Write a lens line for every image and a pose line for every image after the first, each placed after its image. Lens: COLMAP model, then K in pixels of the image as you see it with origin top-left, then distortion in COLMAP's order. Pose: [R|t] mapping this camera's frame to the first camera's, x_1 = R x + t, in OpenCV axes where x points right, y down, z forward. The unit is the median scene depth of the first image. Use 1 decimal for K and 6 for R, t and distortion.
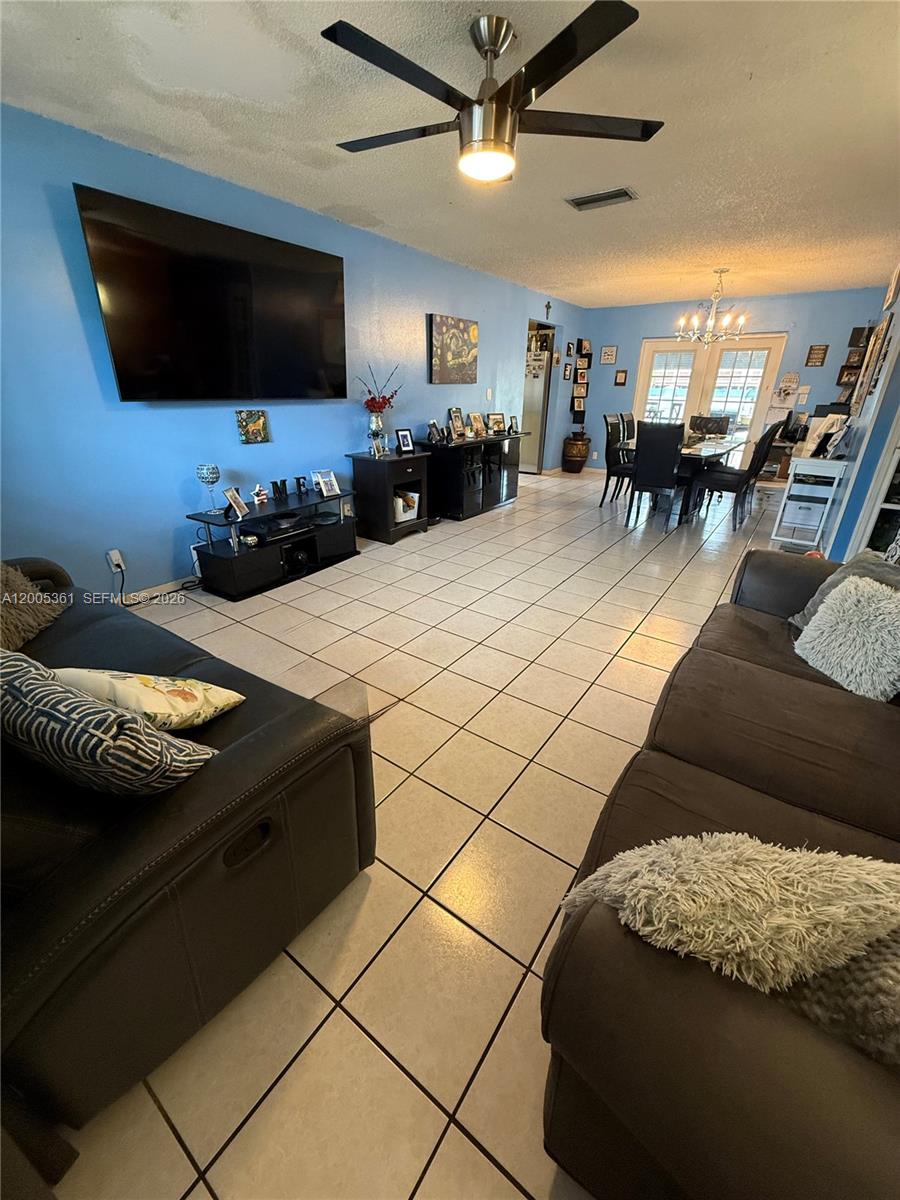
lens RADIAL K [[482.1, 0, 441.0], [0, 482.1, 592.7], [0, 0, 1]] dist [0.001014, -0.000501]
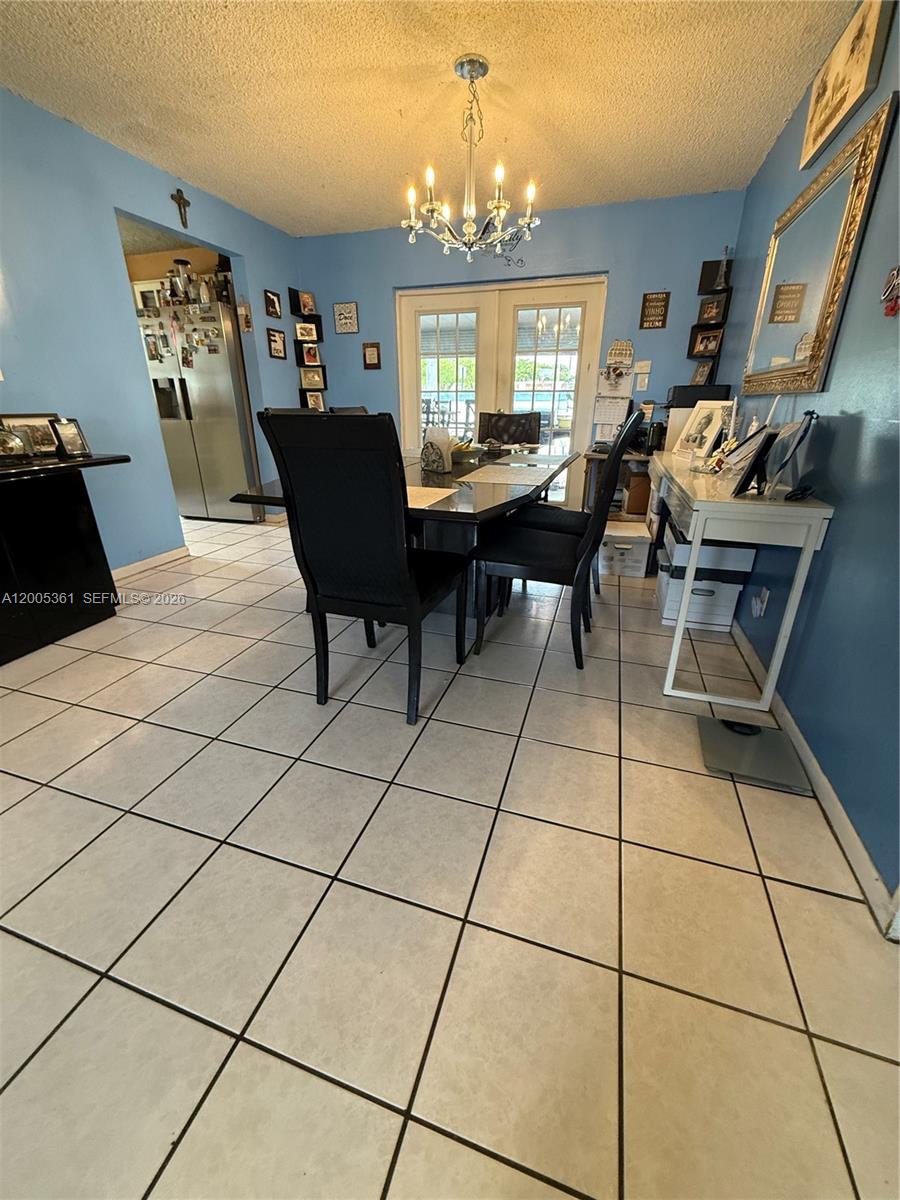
lens RADIAL K [[482.1, 0, 446.4], [0, 482.1, 589.6], [0, 0, 1]] dist [0.001014, -0.000501]
pose [[0.950874, -0.123431, 0.283909, 0.299540], [0.132431, 0.991112, -0.012650, -0.161843], [-0.279824, 0.049627, 0.958768, 0.485756]]
